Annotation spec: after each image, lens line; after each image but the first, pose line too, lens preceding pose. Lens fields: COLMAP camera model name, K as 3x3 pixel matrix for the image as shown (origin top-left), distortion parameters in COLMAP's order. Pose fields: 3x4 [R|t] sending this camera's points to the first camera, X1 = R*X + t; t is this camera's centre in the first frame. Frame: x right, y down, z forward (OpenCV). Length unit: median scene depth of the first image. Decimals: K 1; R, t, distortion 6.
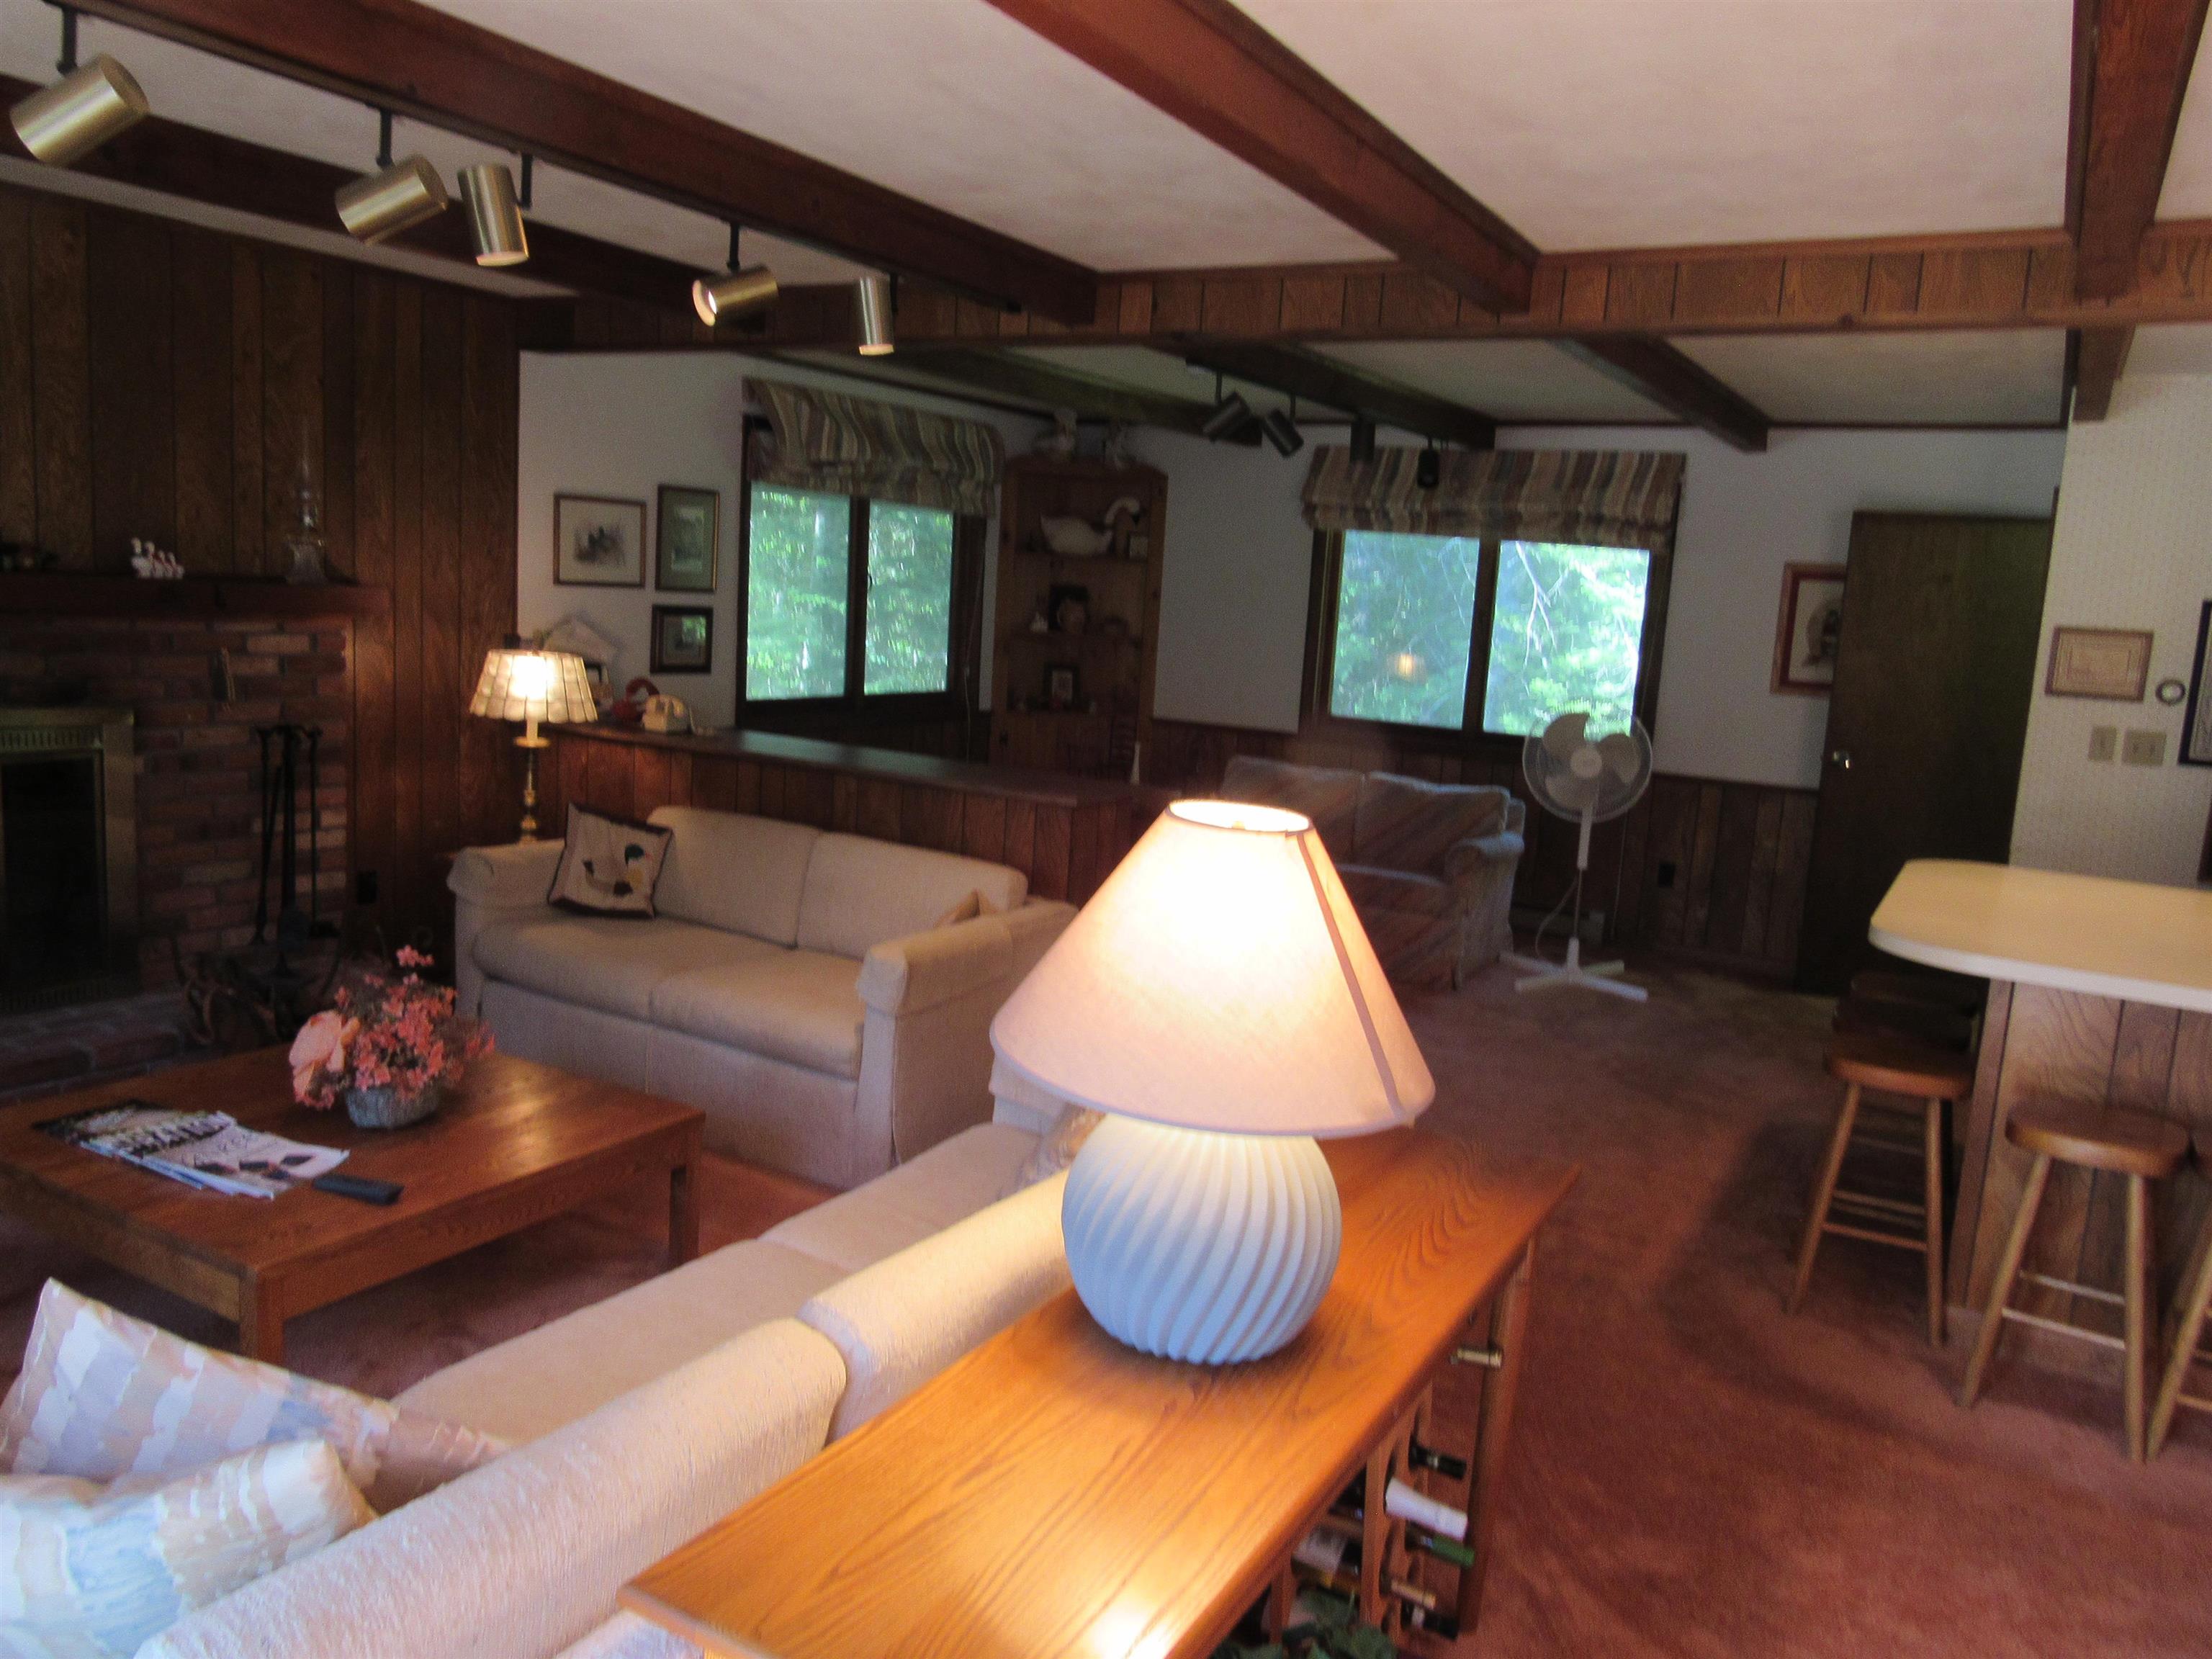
lens RADIAL K [[1575.8, 0, 1105.4], [0, 1575.8, 829.7], [0, 0, 1]] dist [-0.029023, 0.008415]
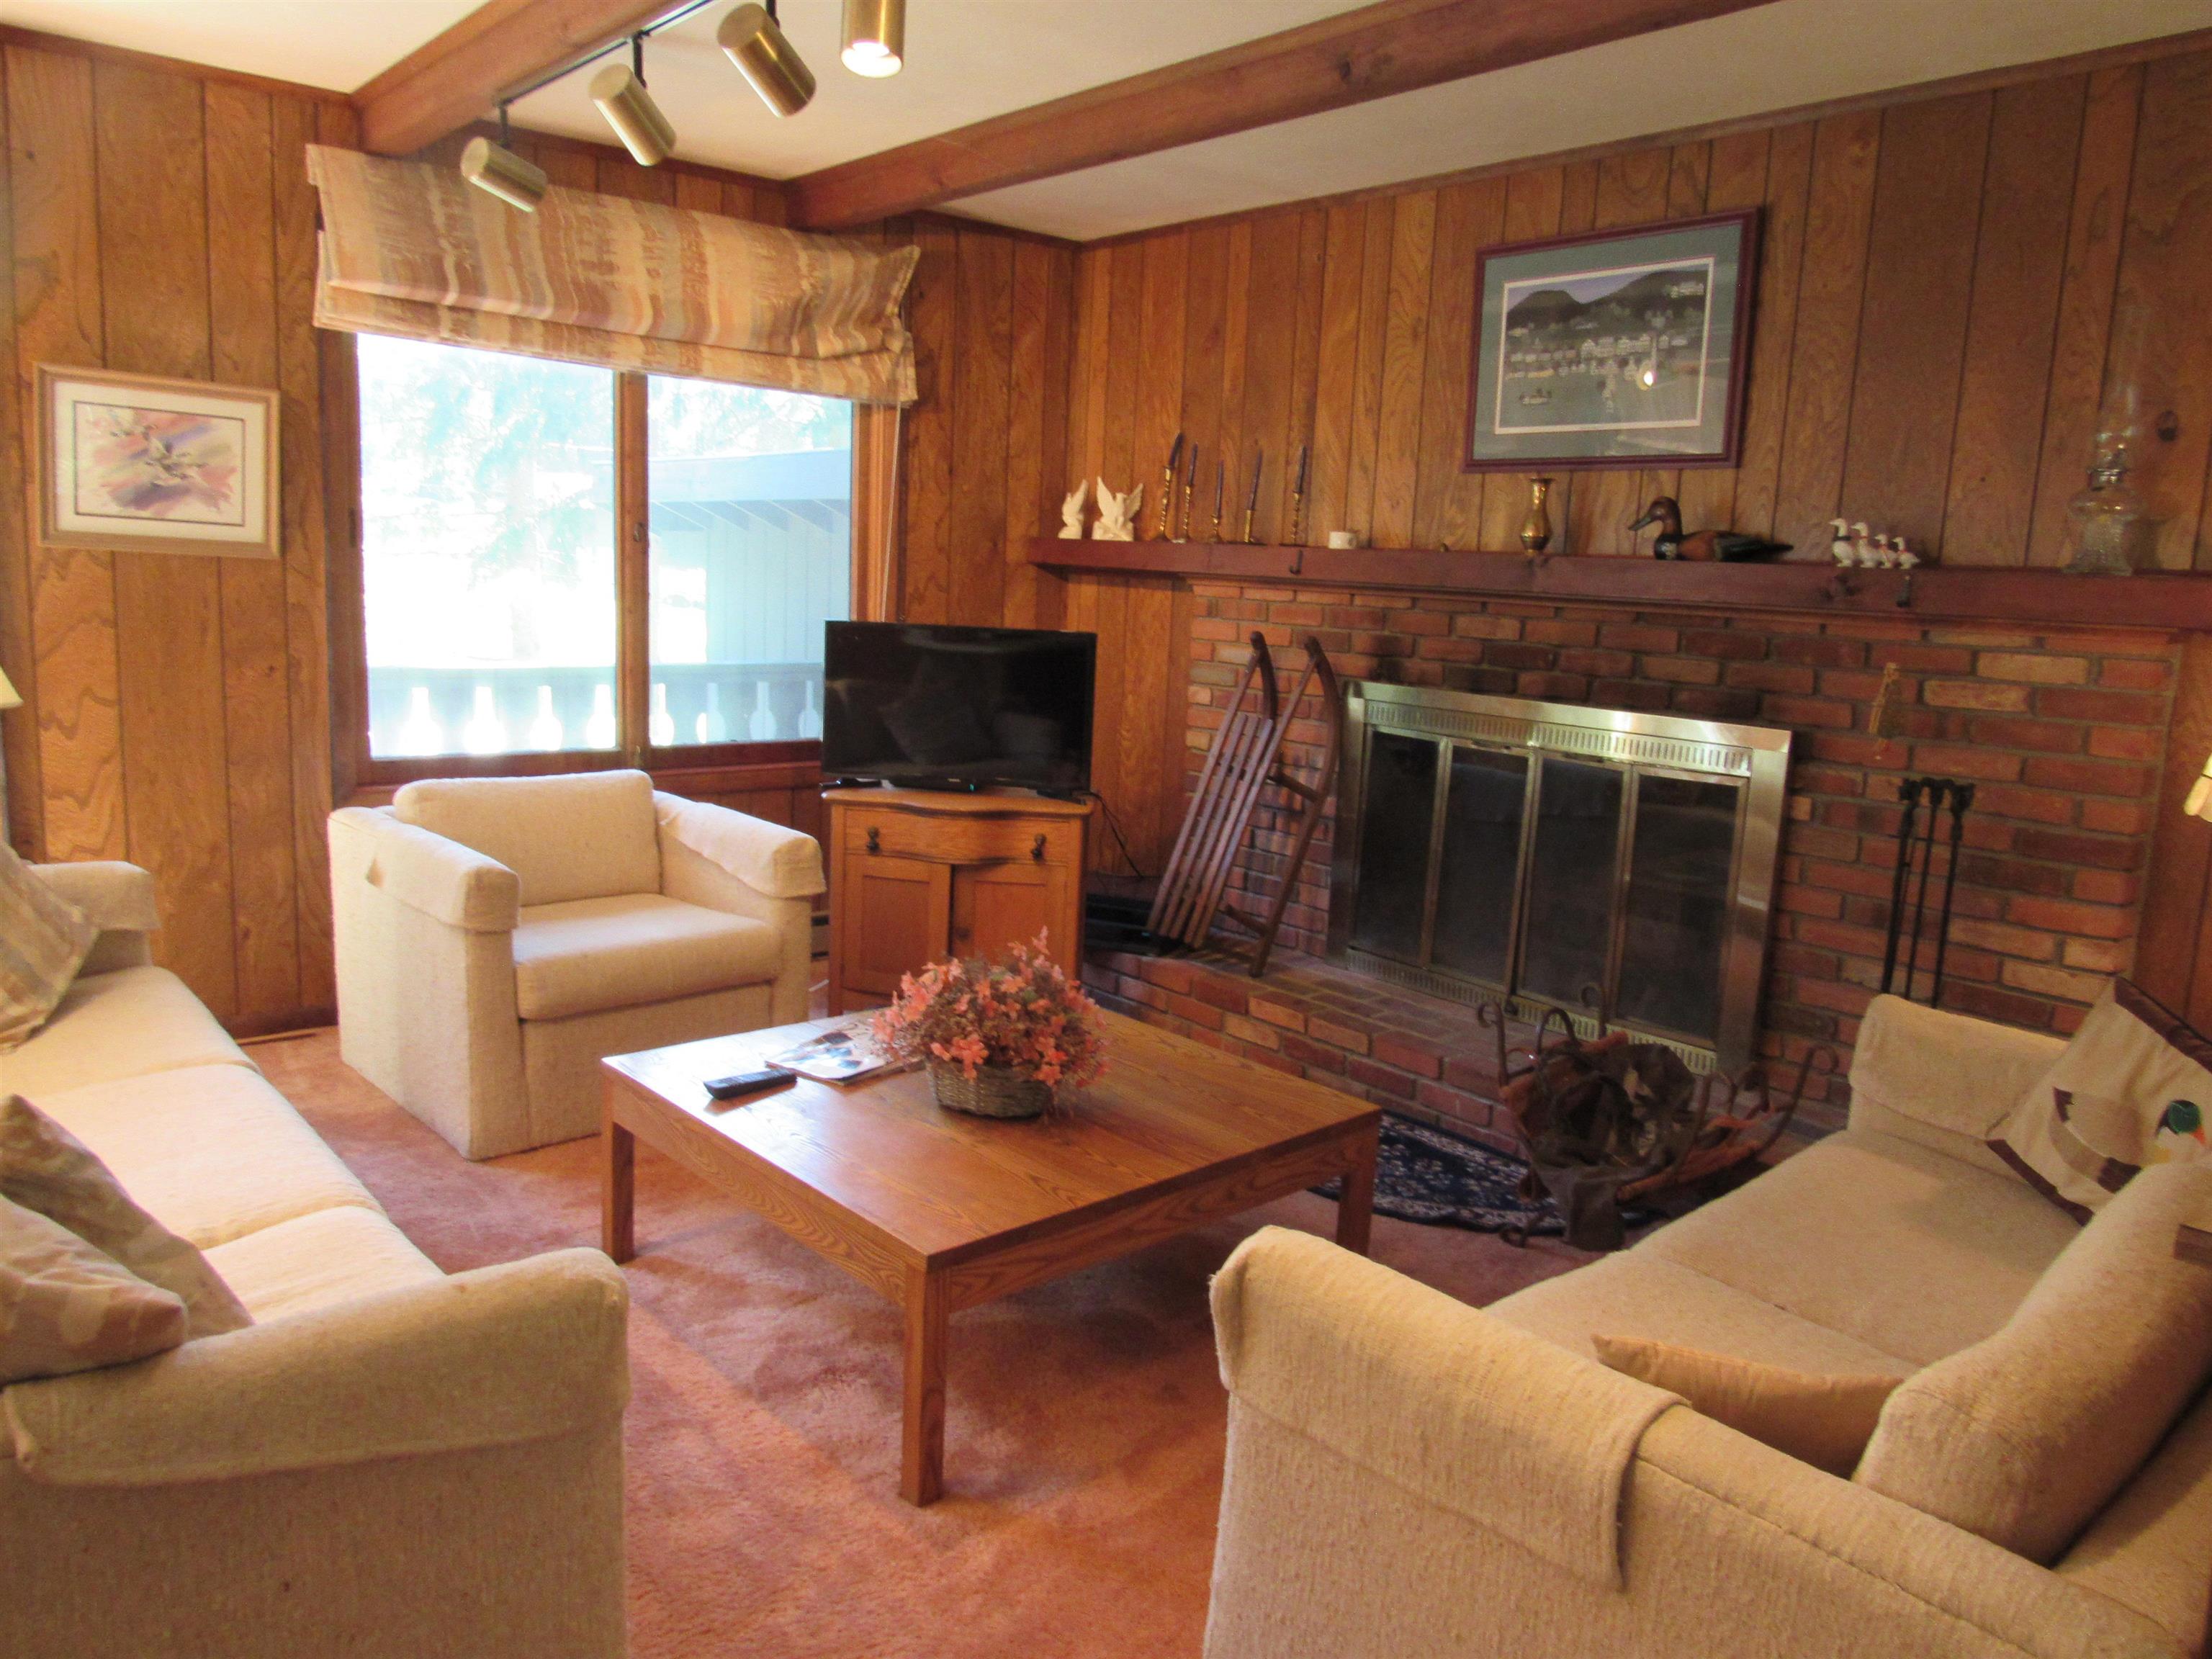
lens RADIAL K [[1575.8, 0, 1101.7], [0, 1575.8, 824.0], [0, 0, 1]] dist [-0.029023, 0.008415]
pose [[-0.316876, 0.075407, -0.945465, 0.237968], [-0.202325, 0.968516, 0.145056, -0.077056], [0.926636, 0.237255, -0.291643, 0.913020]]
